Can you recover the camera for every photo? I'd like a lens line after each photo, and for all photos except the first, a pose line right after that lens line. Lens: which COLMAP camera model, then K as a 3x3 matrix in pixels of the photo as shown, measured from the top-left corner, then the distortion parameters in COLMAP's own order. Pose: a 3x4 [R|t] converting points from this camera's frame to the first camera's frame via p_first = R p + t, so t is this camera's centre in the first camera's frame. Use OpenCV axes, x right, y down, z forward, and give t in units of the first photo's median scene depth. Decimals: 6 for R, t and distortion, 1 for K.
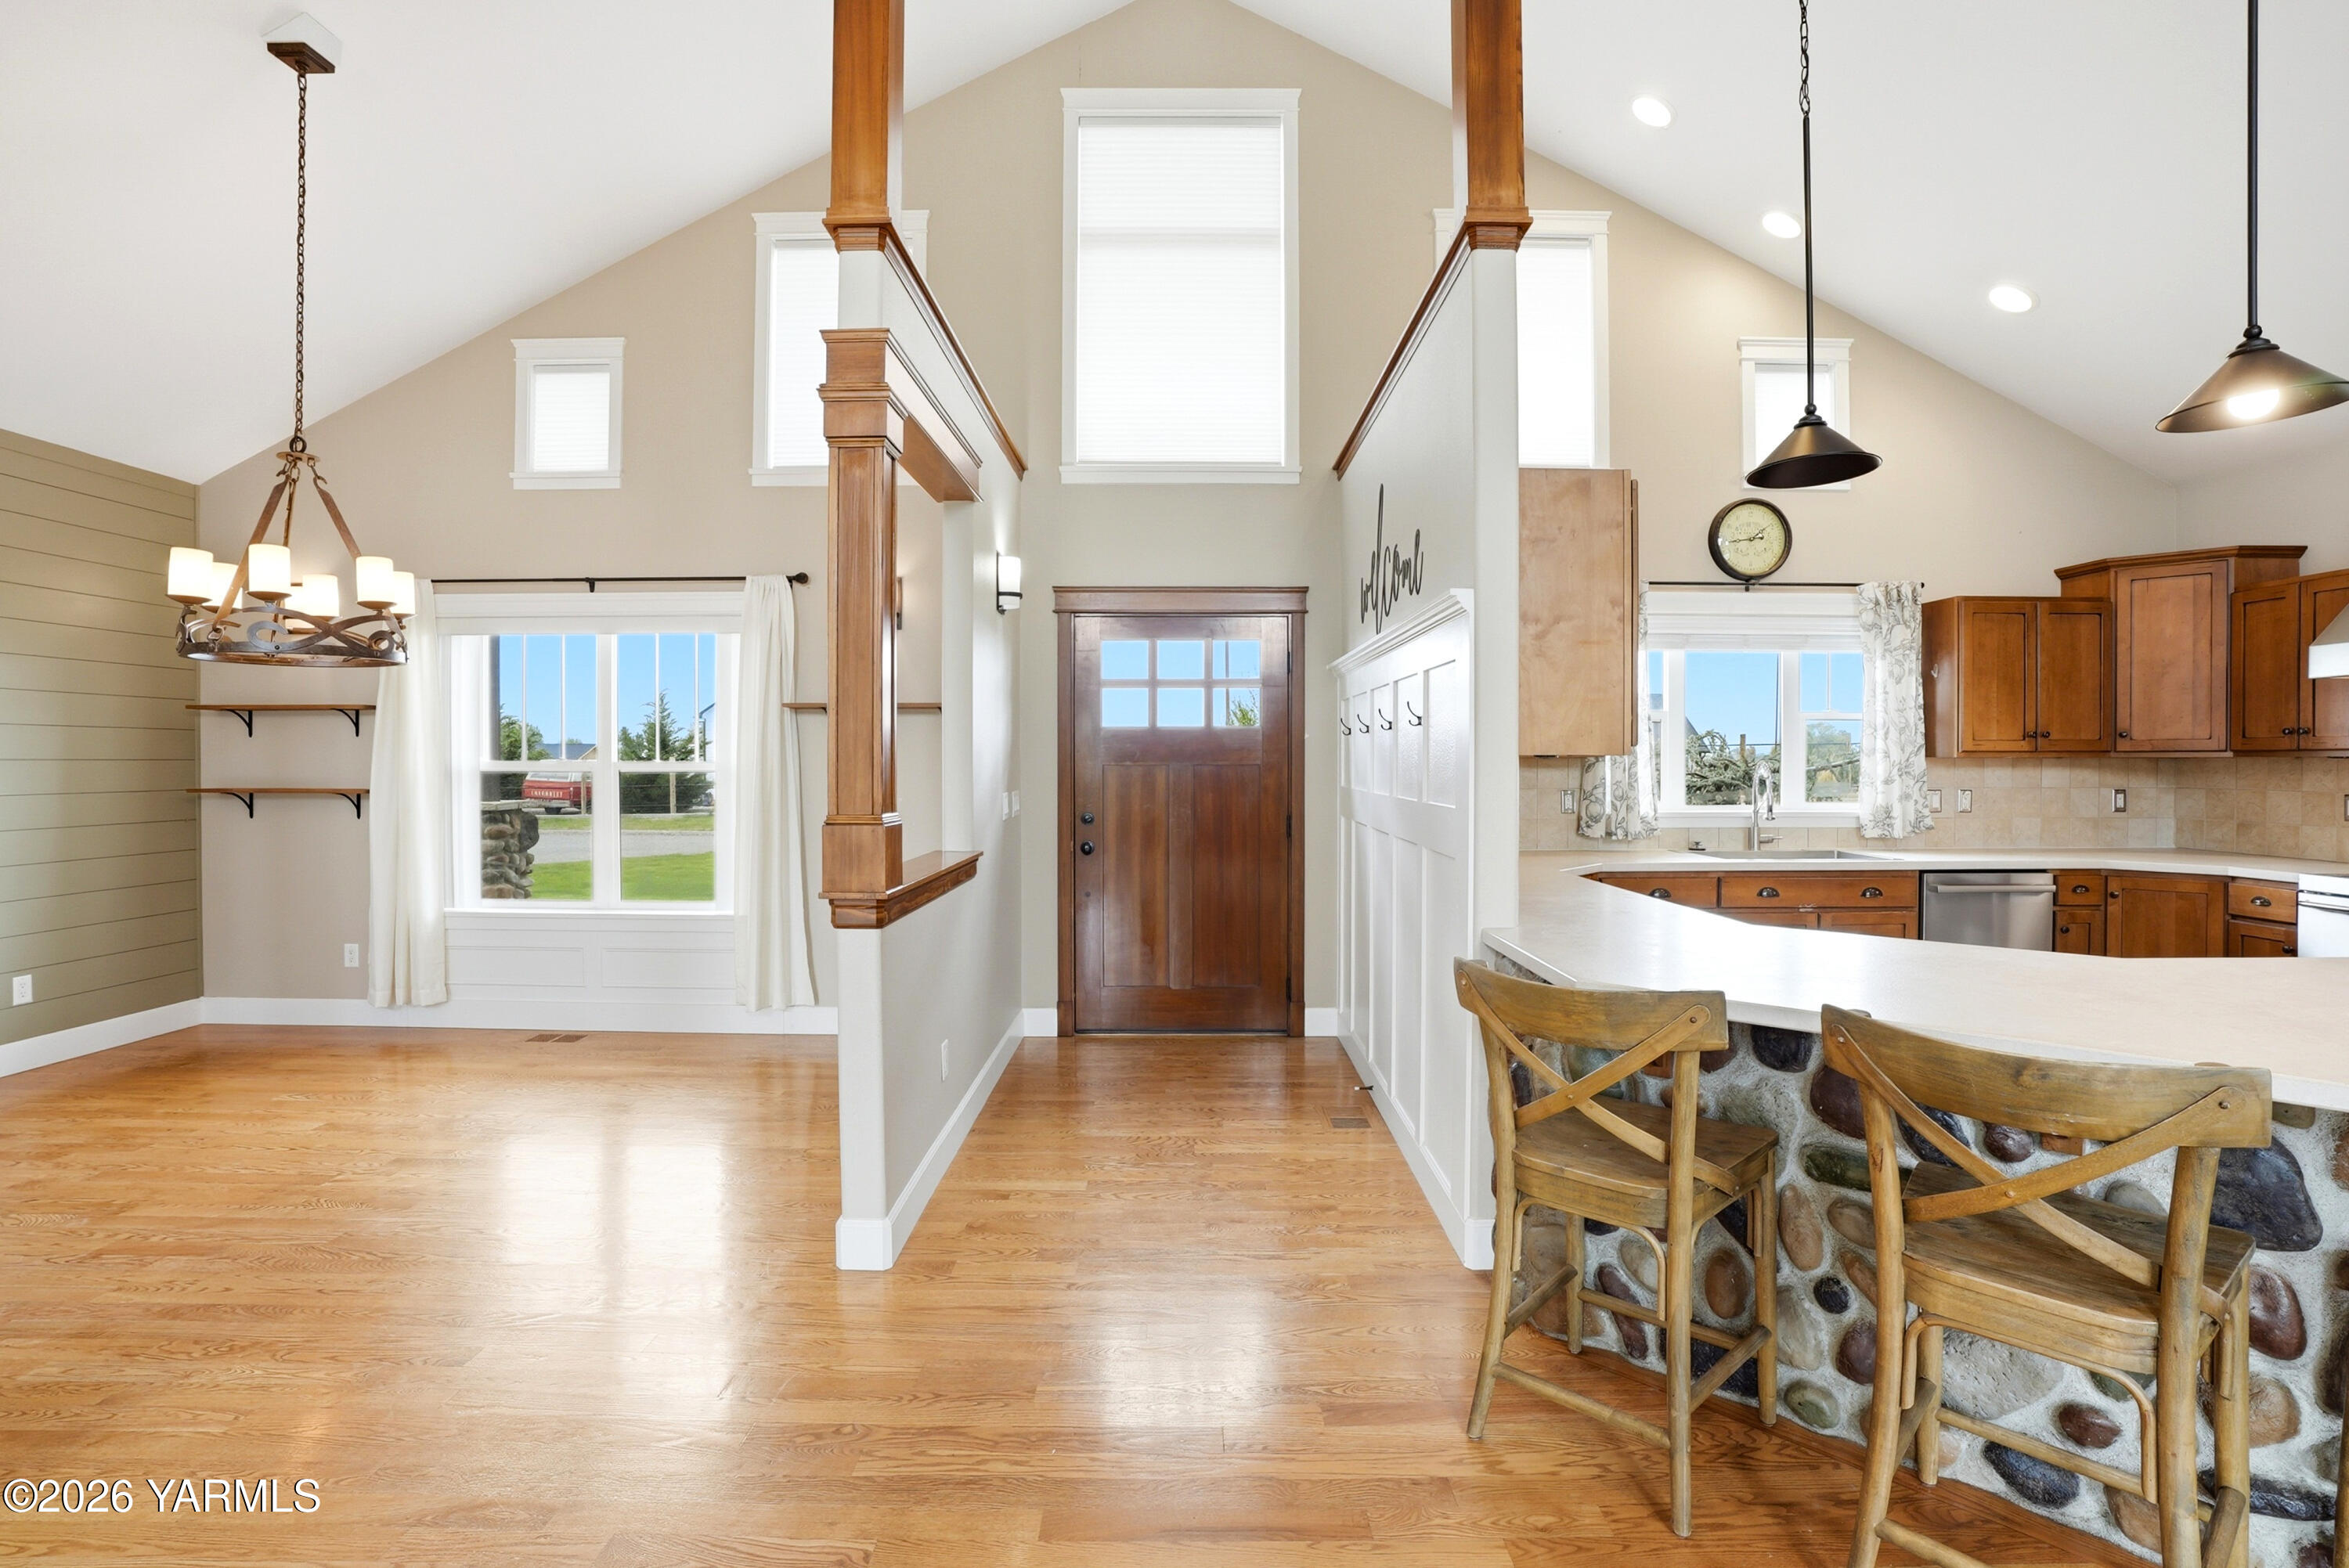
lens RADIAL K [[1097.4, 0, 1180.0], [0, 1097.4, 776.3], [0, 0, 1]] dist [-0.065447, 0.024035]
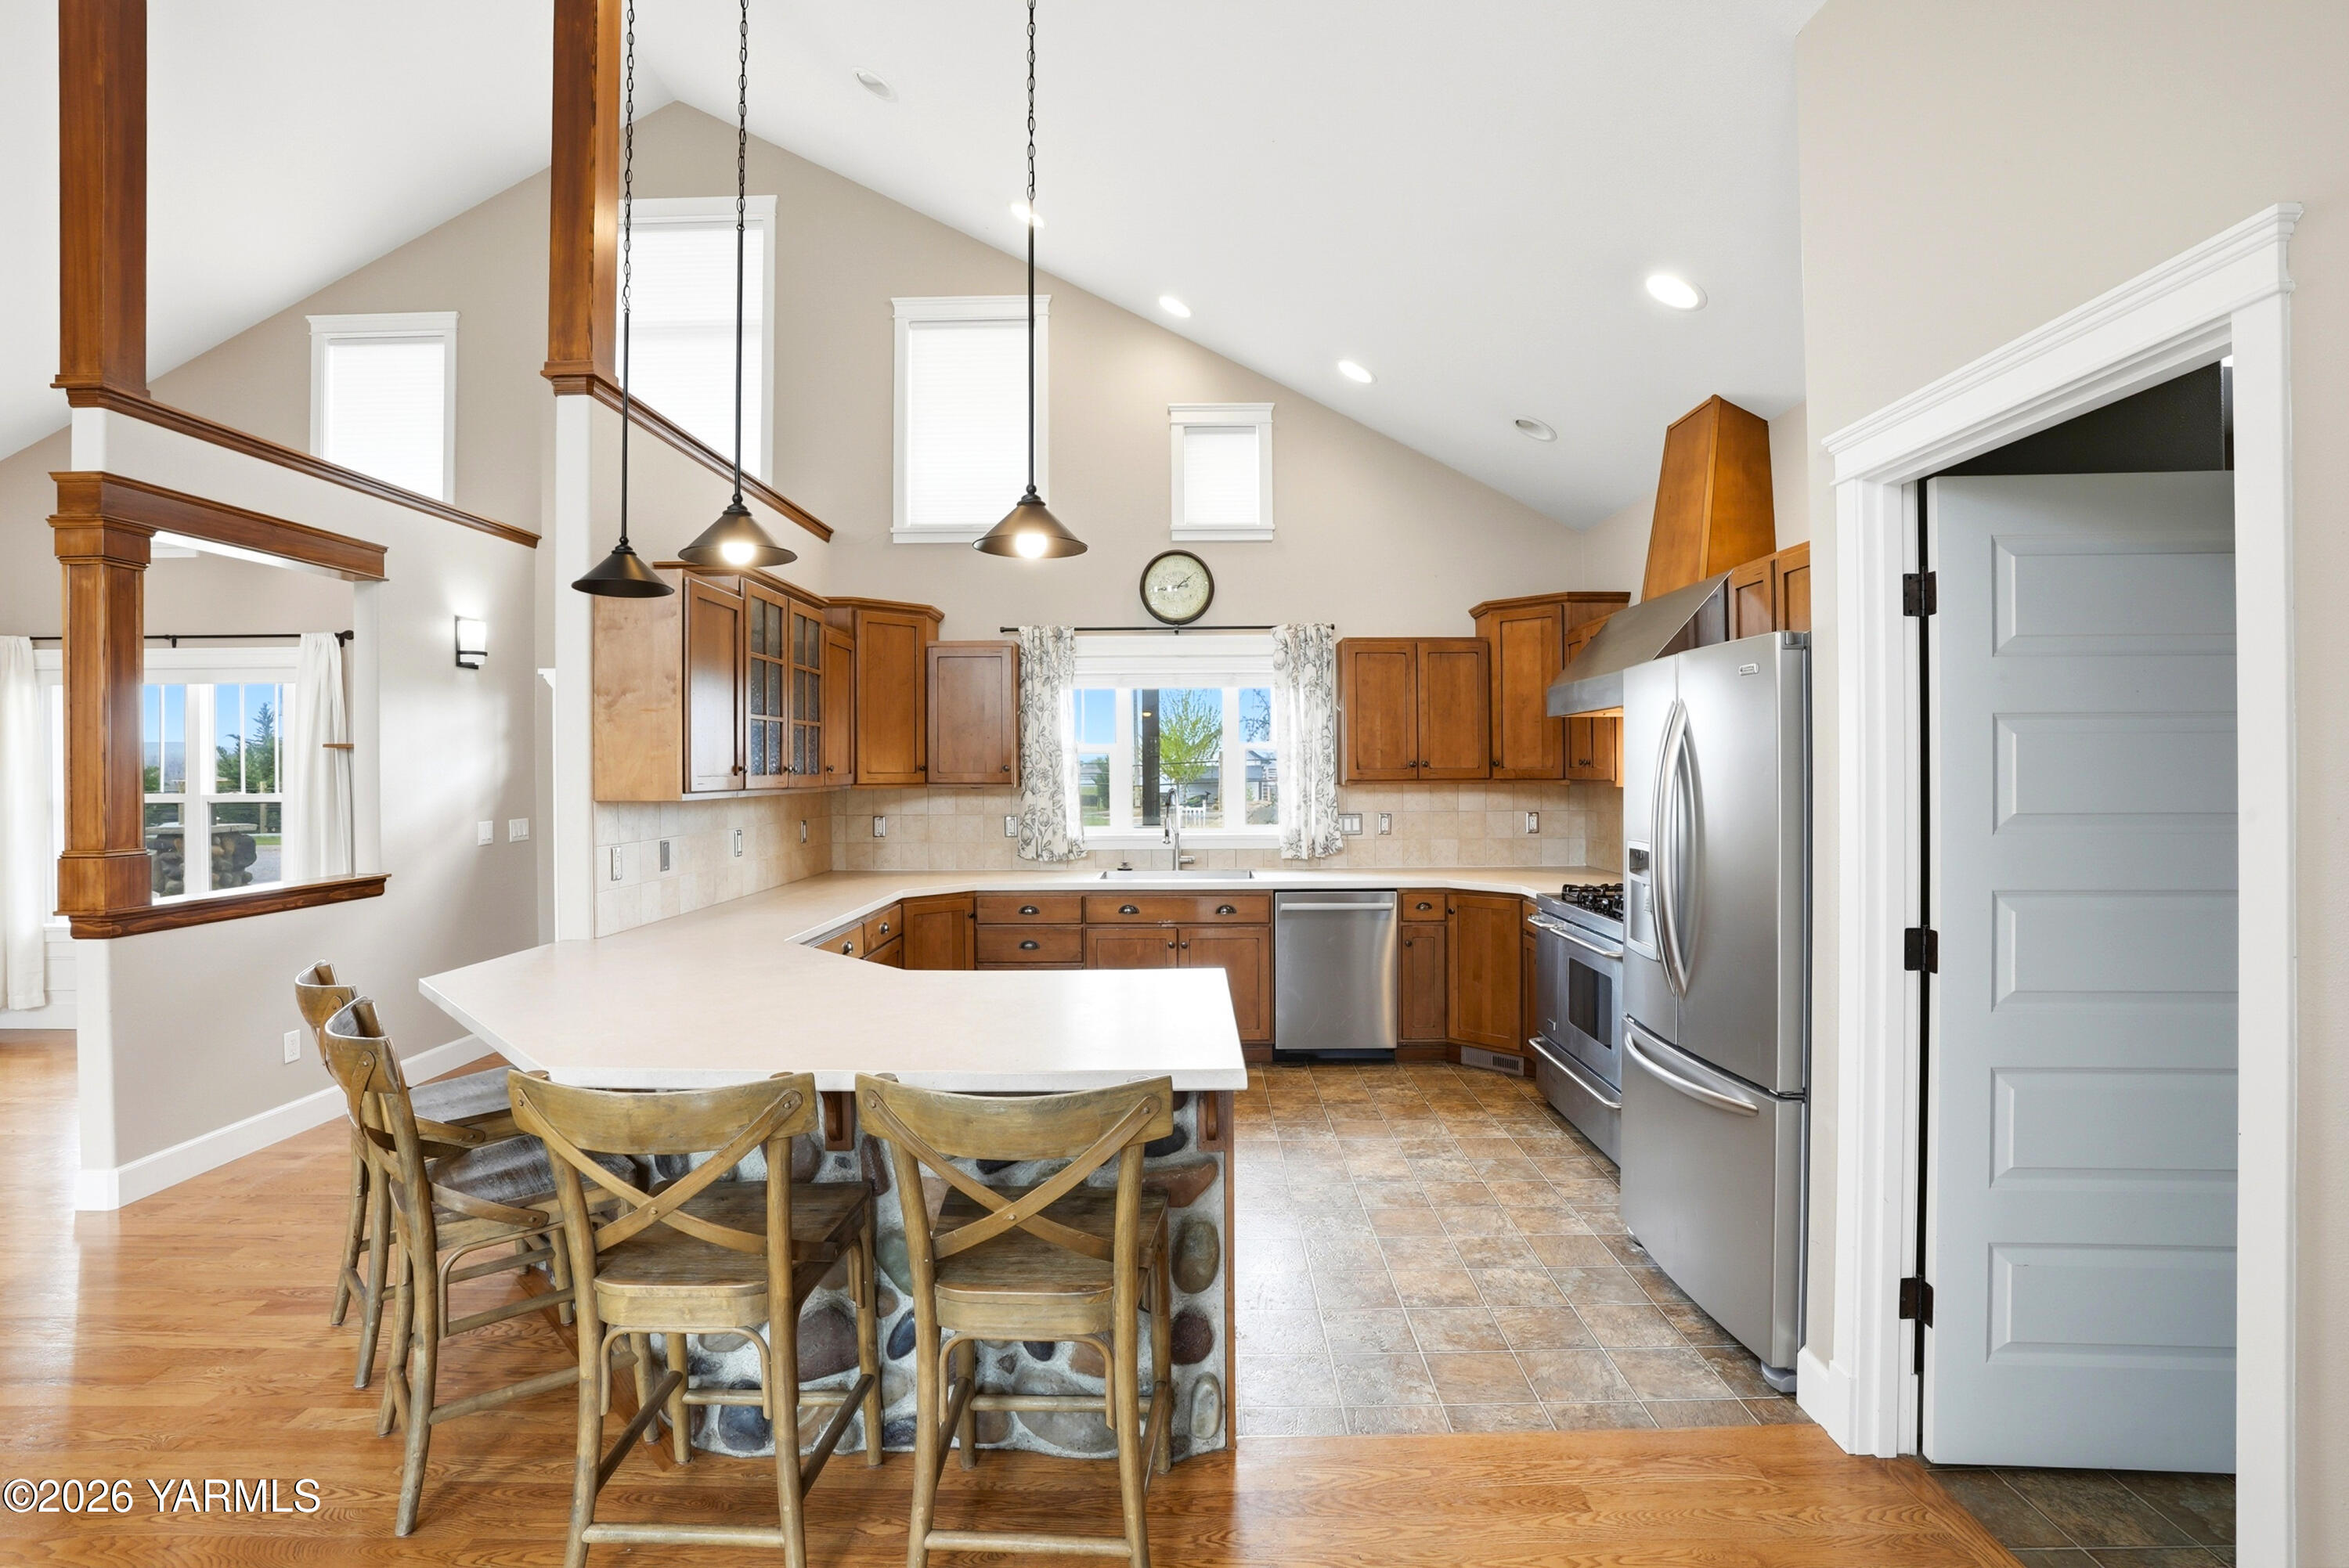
lens RADIAL K [[1107.9, 0, 1178.6], [0, 1107.9, 773.1], [0, 0, 1]] dist [-0.077318, 0.034656]
pose [[0.999962, -0.006260, -0.006145, 0.549951], [0.006202, 0.999936, -0.009481, -0.020175], [0.006204, 0.009442, 0.999936, -0.130547]]
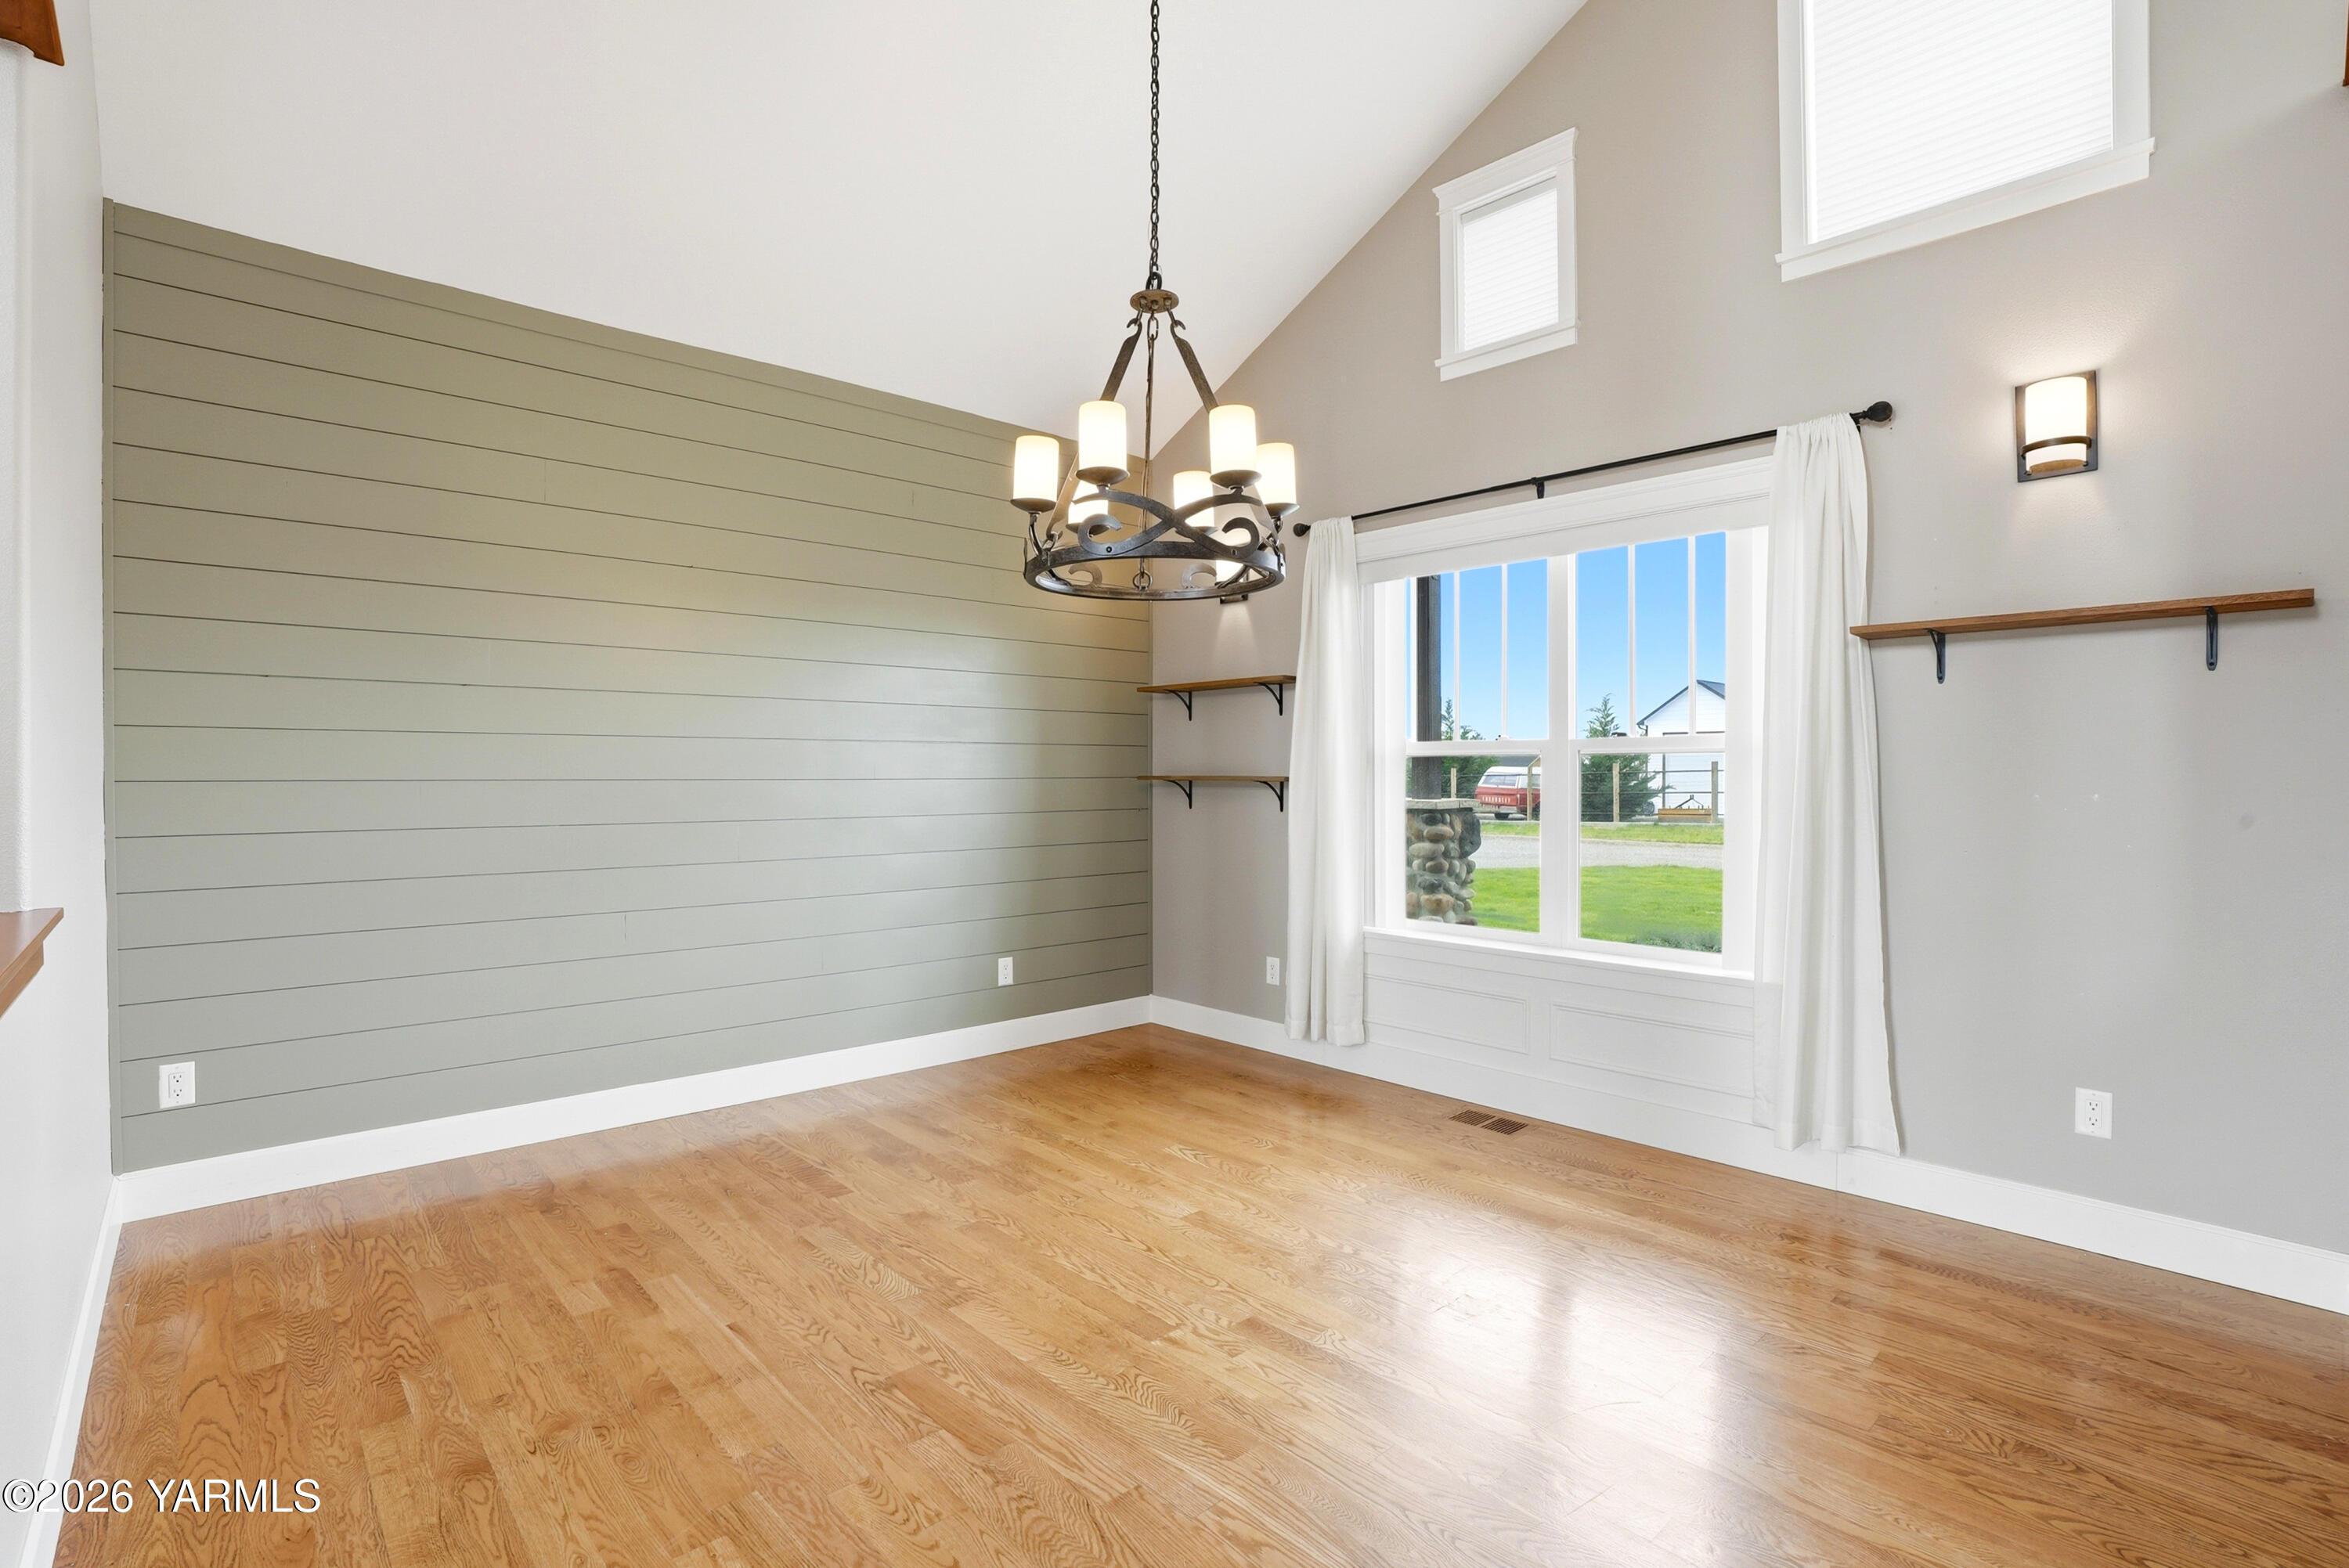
lens RADIAL K [[1107.9, 0, 1178.6], [0, 1107.9, 773.1], [0, 0, 1]] dist [-0.077318, 0.034656]
pose [[0.686327, -0.000287, -0.727293, -0.193361], [-0.008956, 0.999921, -0.008847, 0.018412], [0.727238, 0.012585, 0.686270, 0.348433]]
